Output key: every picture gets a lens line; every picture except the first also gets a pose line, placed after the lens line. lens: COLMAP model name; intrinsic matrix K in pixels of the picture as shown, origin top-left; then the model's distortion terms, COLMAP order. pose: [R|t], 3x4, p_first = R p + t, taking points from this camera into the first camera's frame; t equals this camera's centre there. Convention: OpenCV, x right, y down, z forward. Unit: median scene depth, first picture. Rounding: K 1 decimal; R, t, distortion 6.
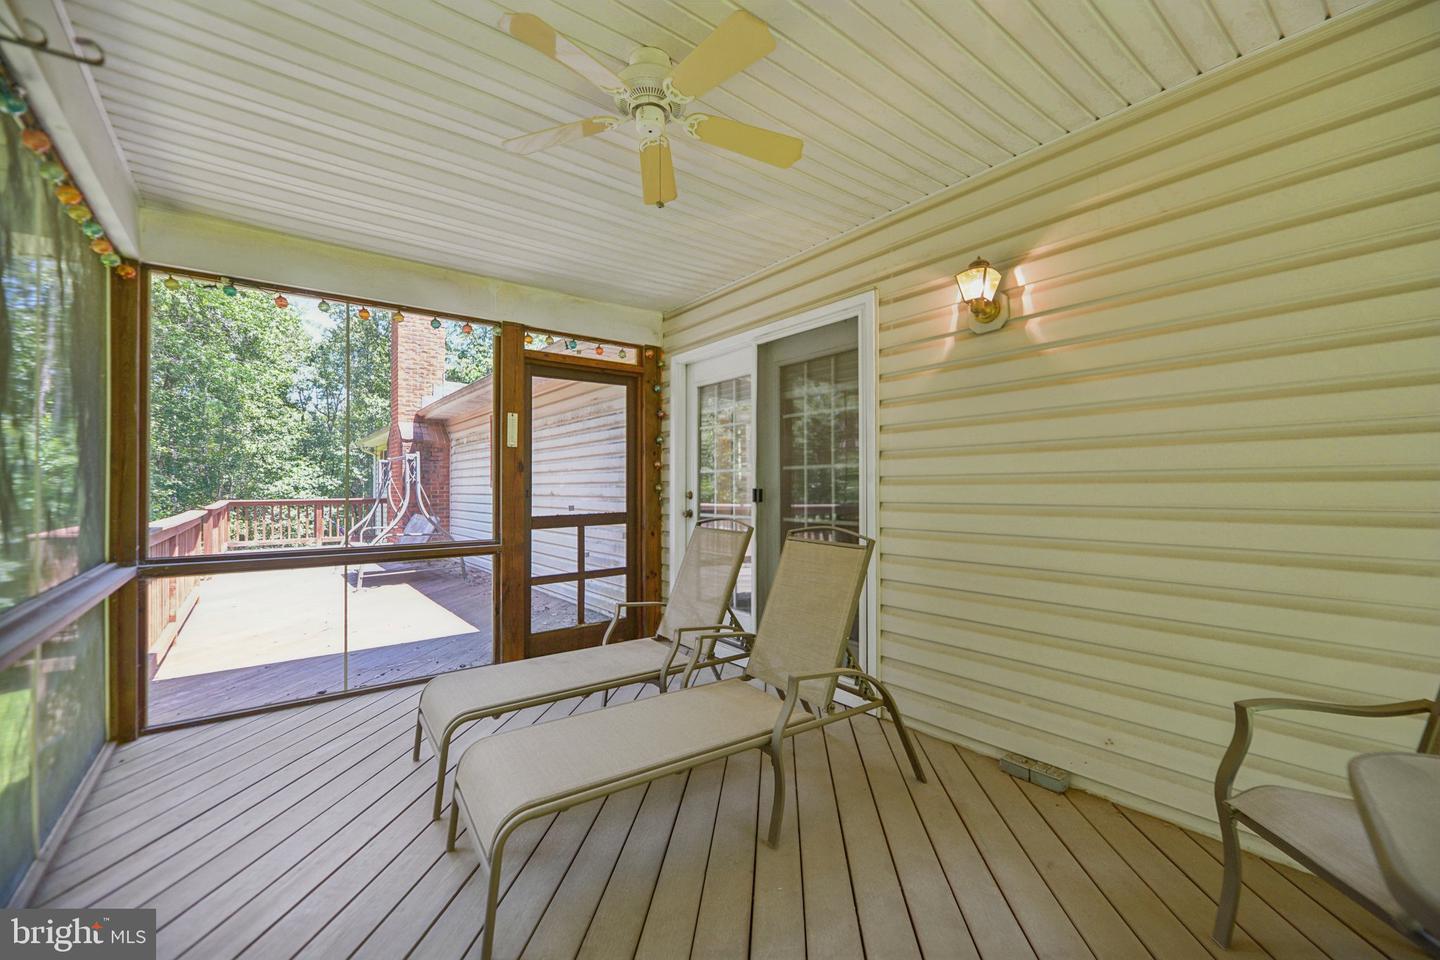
lens RADIAL K [[587.6, 0, 731.6], [0, 587.6, 484.7], [0, 0, 1]] dist [0.000574, -0.000214]
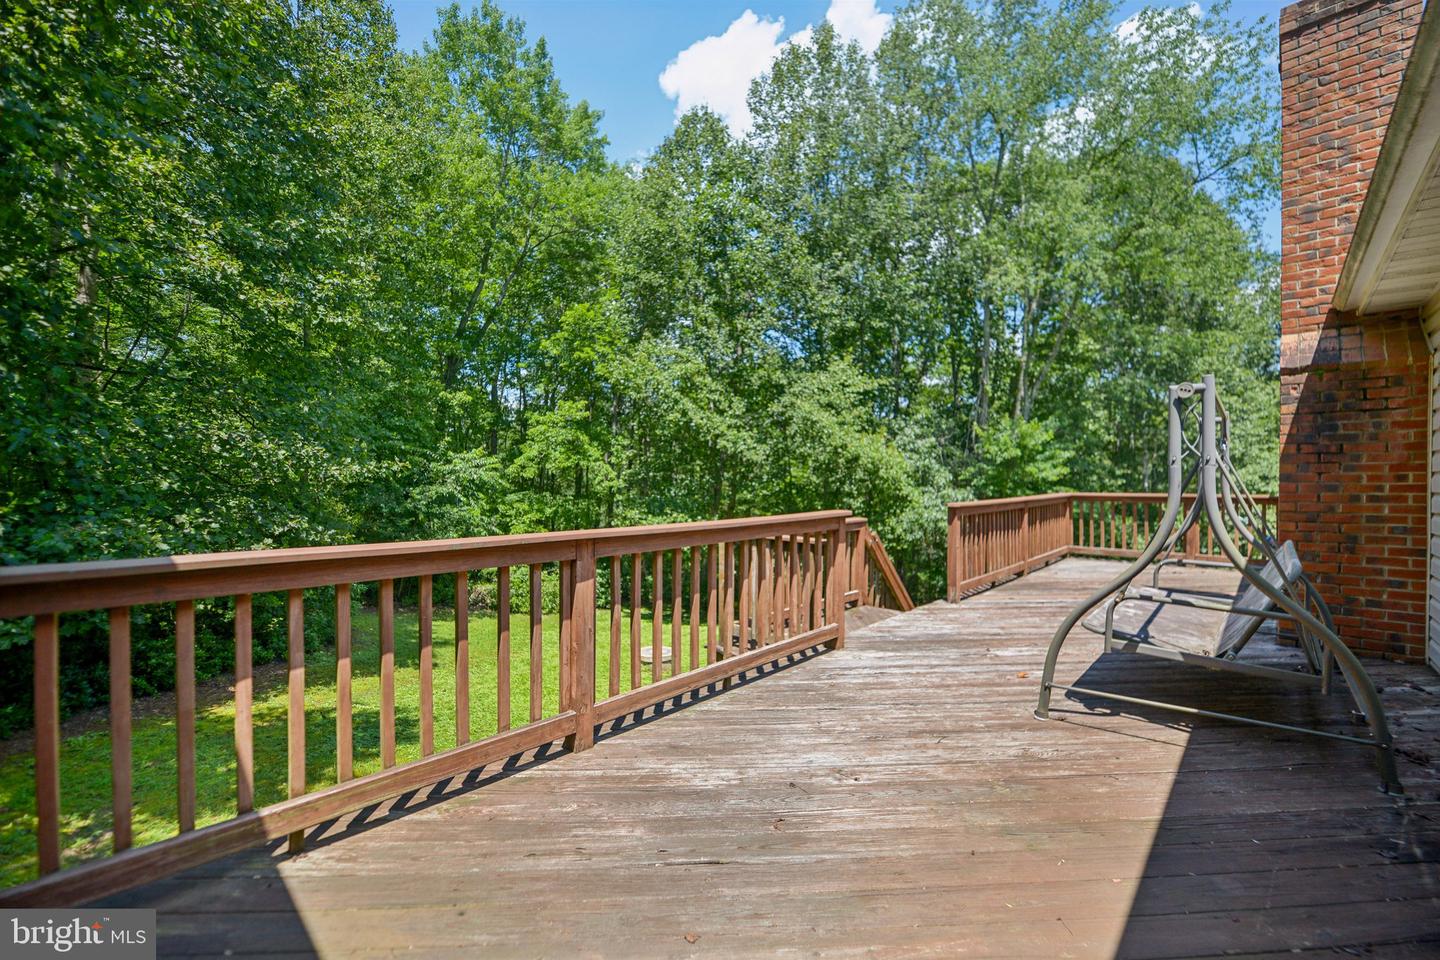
lens RADIAL K [[585.5, 0, 720.0], [0, 585.5, 480.0], [0, 0, 1]] dist [-0.001763, -0.000211]
pose [[0.135277, 0.004747, -0.990796, -0.062289], [0.004374, 0.999976, 0.005388, 0.001191], [0.990798, -0.005063, 0.135253, 0.184093]]
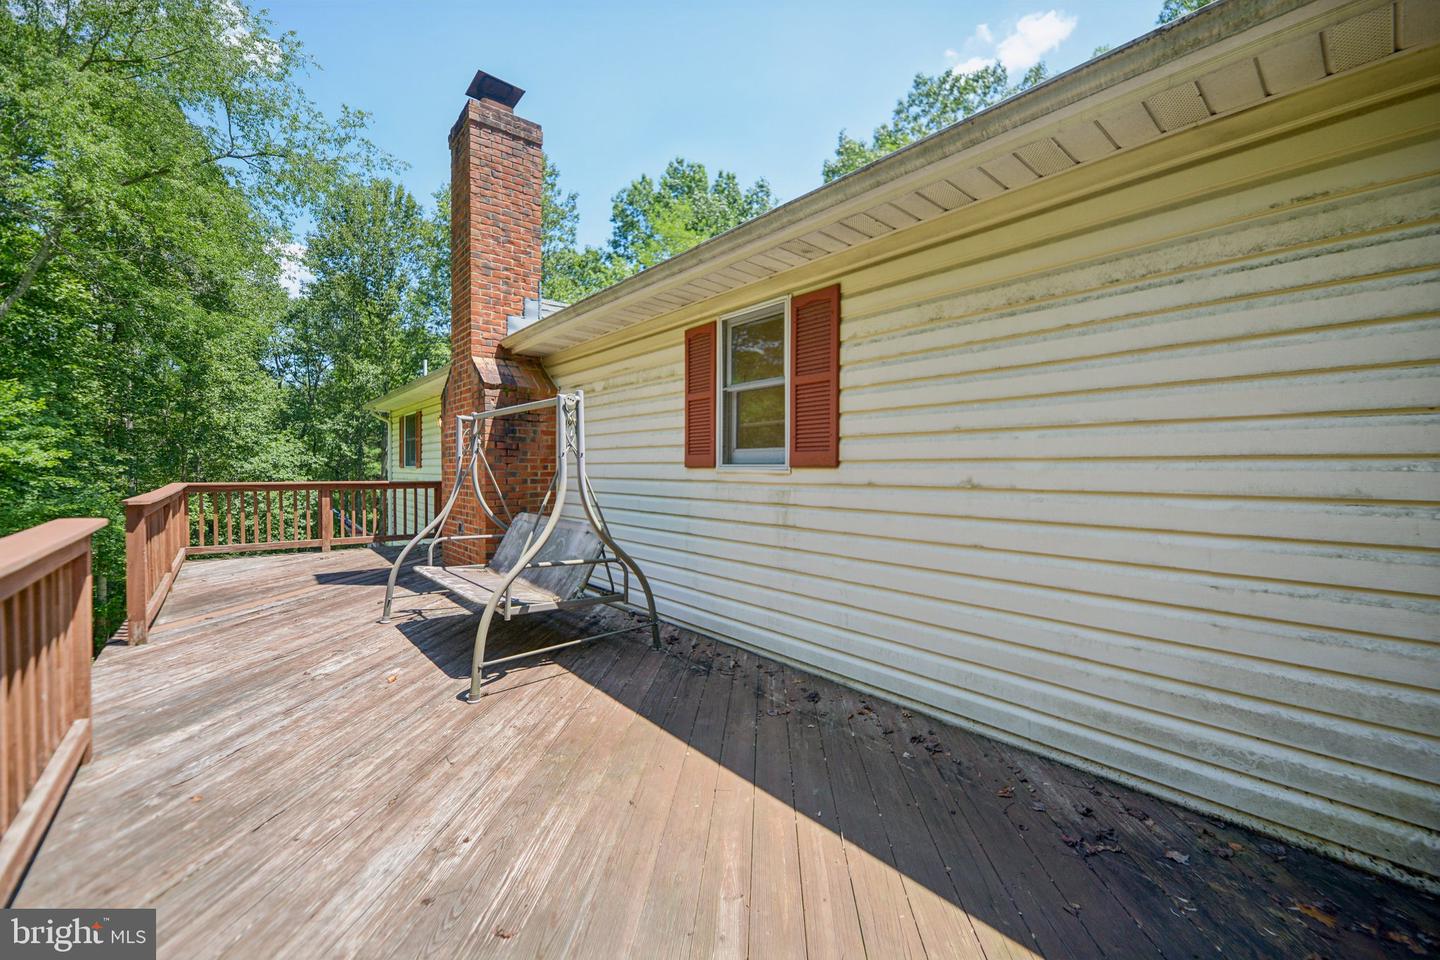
lens RADIAL K [[587.6, 0, 731.6], [0, 587.6, 484.7], [0, 0, 1]] dist [0.000574, -0.000214]
pose [[0.999520, 0.008903, 0.029666, -0.118364], [-0.009780, 0.999515, 0.029561, 0.001427], [-0.029388, -0.029837, 0.999123, 0.144562]]
